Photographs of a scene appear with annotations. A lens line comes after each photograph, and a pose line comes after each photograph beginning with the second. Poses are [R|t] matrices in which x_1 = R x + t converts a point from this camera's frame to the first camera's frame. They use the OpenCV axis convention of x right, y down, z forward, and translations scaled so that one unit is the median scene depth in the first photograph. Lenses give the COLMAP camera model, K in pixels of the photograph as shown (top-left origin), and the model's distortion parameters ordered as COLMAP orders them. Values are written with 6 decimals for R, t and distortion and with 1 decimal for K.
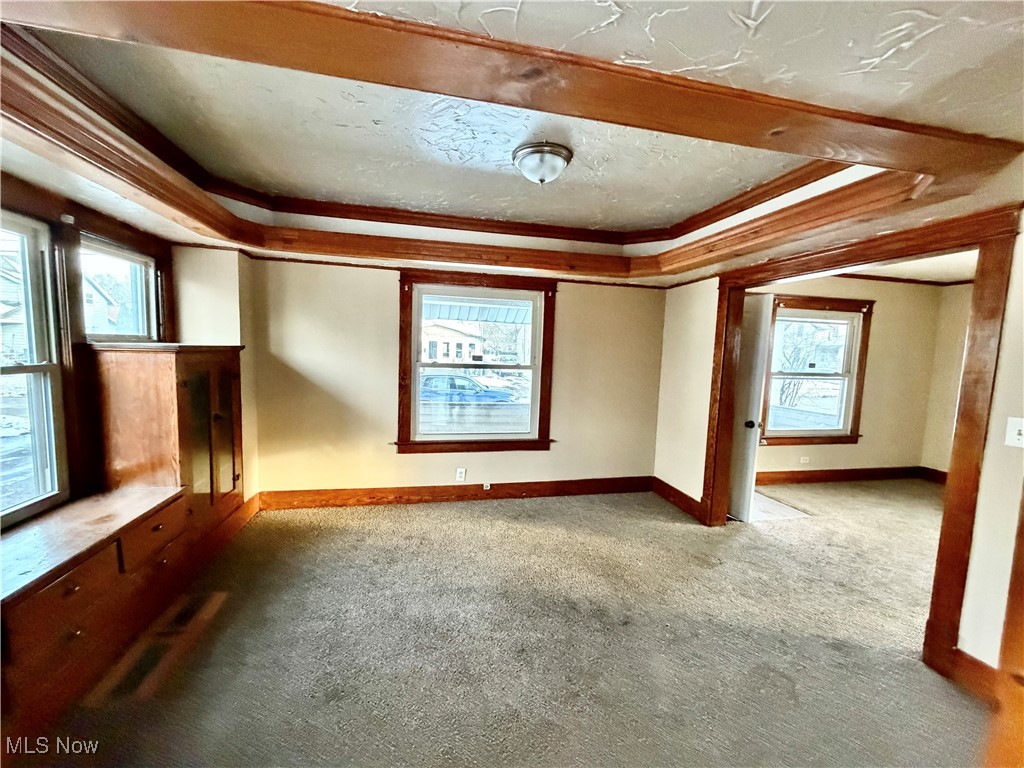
lens RADIAL K [[411.2, 0, 508.9], [0, 411.2, 385.6], [0, 0, 1]] dist [0.003266, -0.001165]
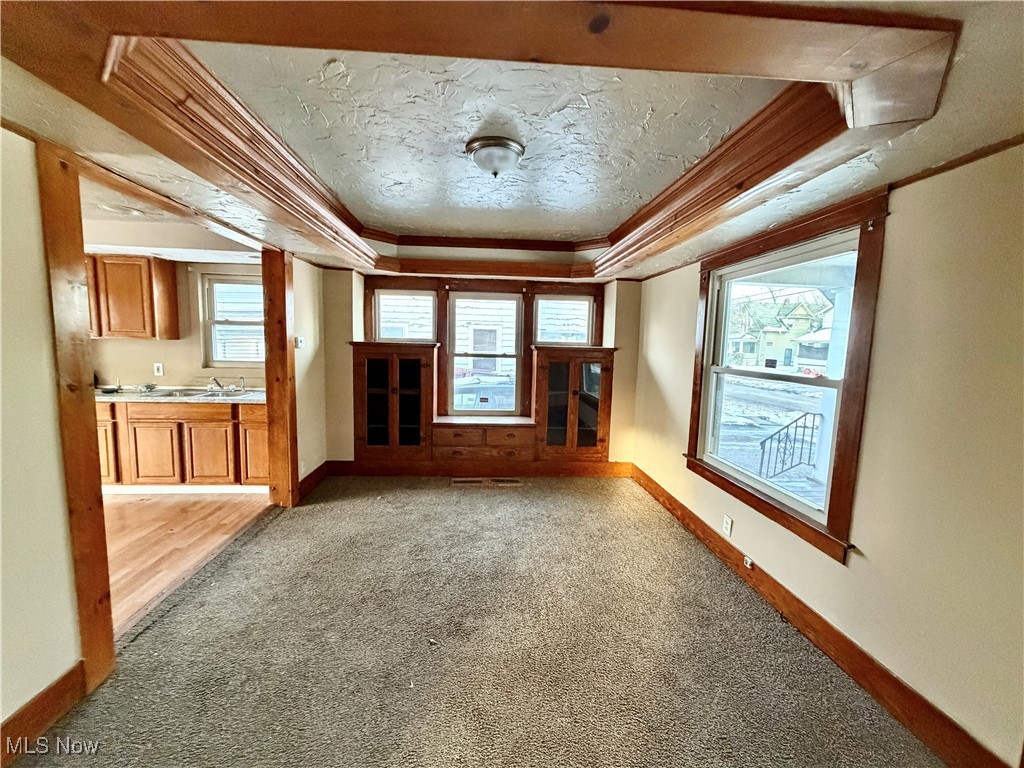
lens RADIAL K [[411.2, 0, 515.5], [0, 411.2, 384.9], [0, 0, 1]] dist [0.003266, -0.001165]
pose [[-0.139720, 0.064845, -0.988065, 0.715761], [-0.125569, 0.988637, 0.082639, -0.042432], [0.982197, 0.135616, -0.129990, 0.802946]]
